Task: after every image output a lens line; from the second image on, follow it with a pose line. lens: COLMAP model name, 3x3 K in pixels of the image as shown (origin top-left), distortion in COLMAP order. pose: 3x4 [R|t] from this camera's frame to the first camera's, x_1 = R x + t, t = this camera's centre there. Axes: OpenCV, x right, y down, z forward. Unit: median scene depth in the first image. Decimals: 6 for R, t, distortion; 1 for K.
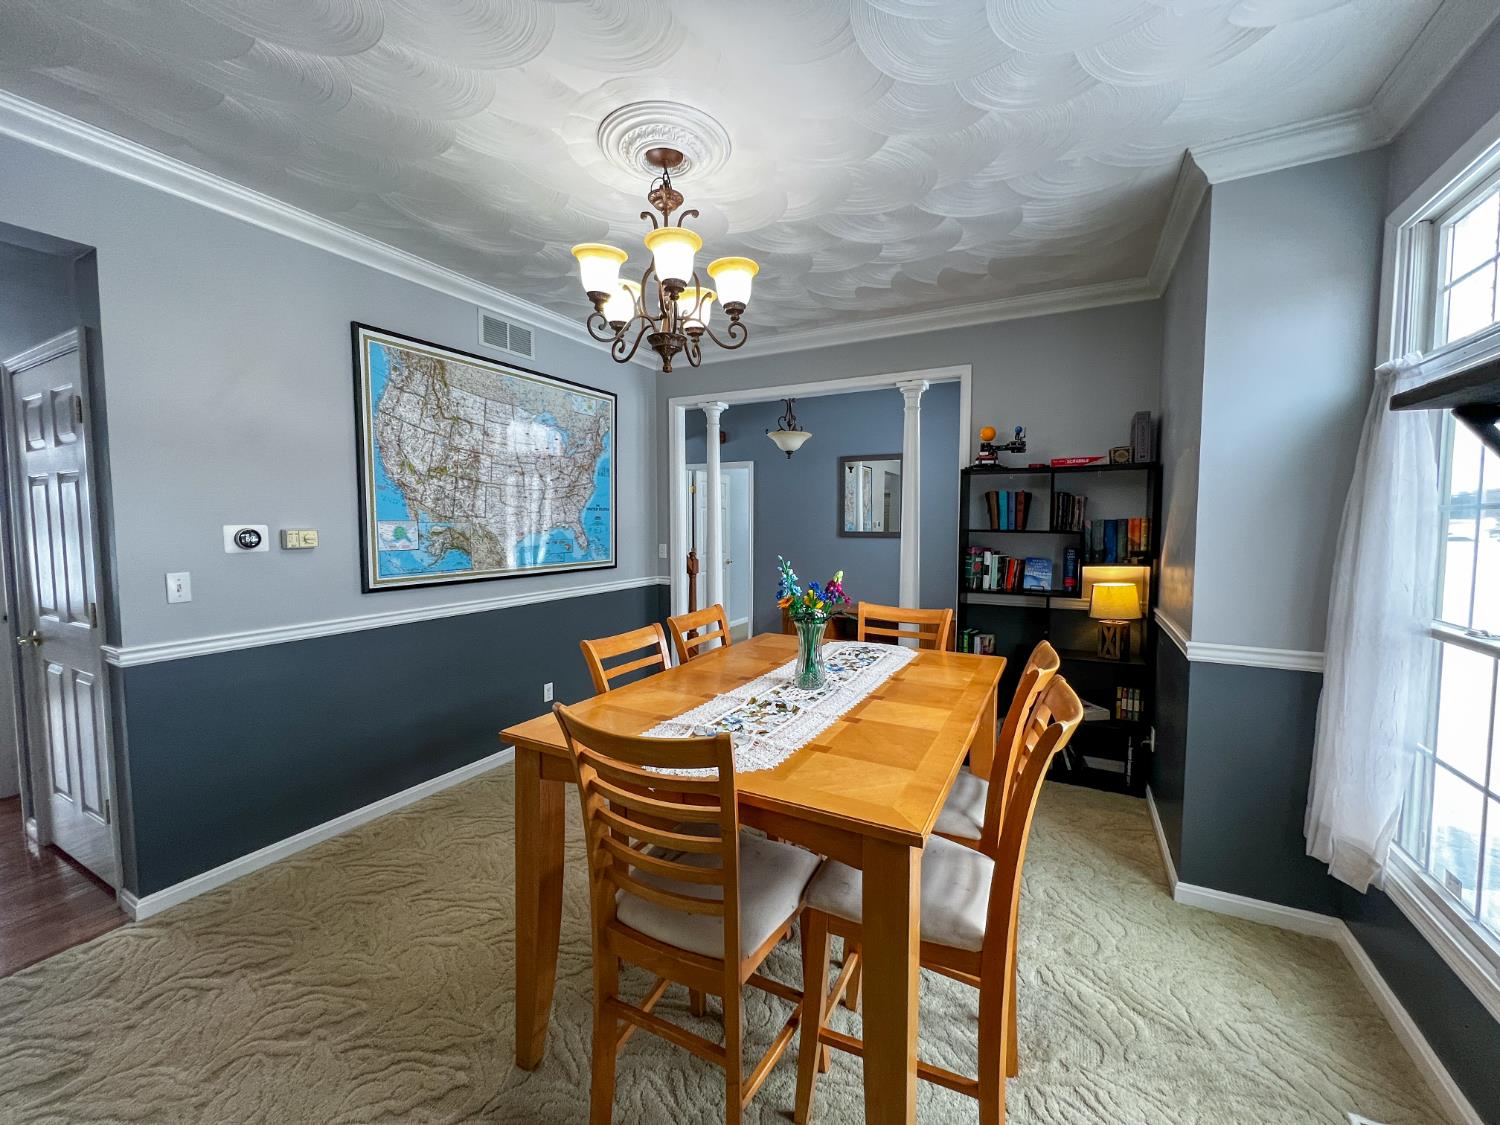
lens RADIAL K [[597.0, 0, 749.7], [0, 597.0, 559.7], [0, 0, 1]] dist [-0.002428, -0.000040]
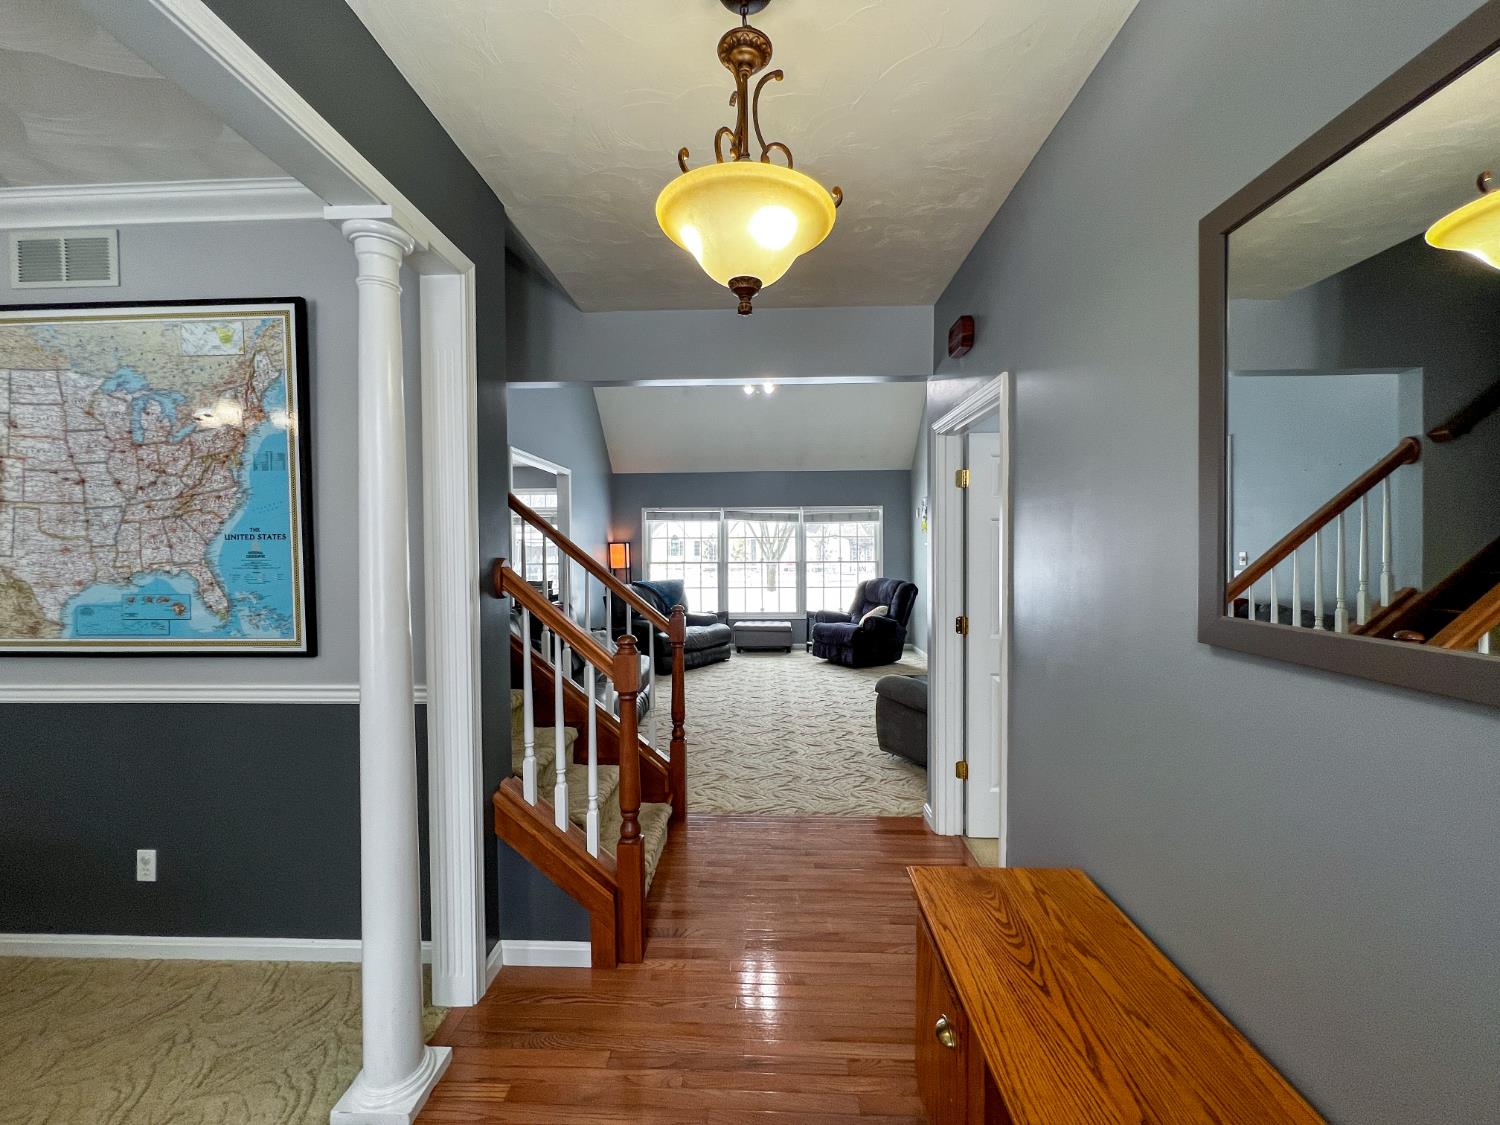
lens RADIAL K [[597.0, 0, 750.2], [0, 597.0, 559.3], [0, 0, 1]] dist [-0.002428, -0.000040]
pose [[0.437932, 0.010439, -0.898948, 0.415716], [-0.049713, 0.998684, -0.012622, -0.087416], [0.897633, 0.050217, 0.437874, 1.263287]]
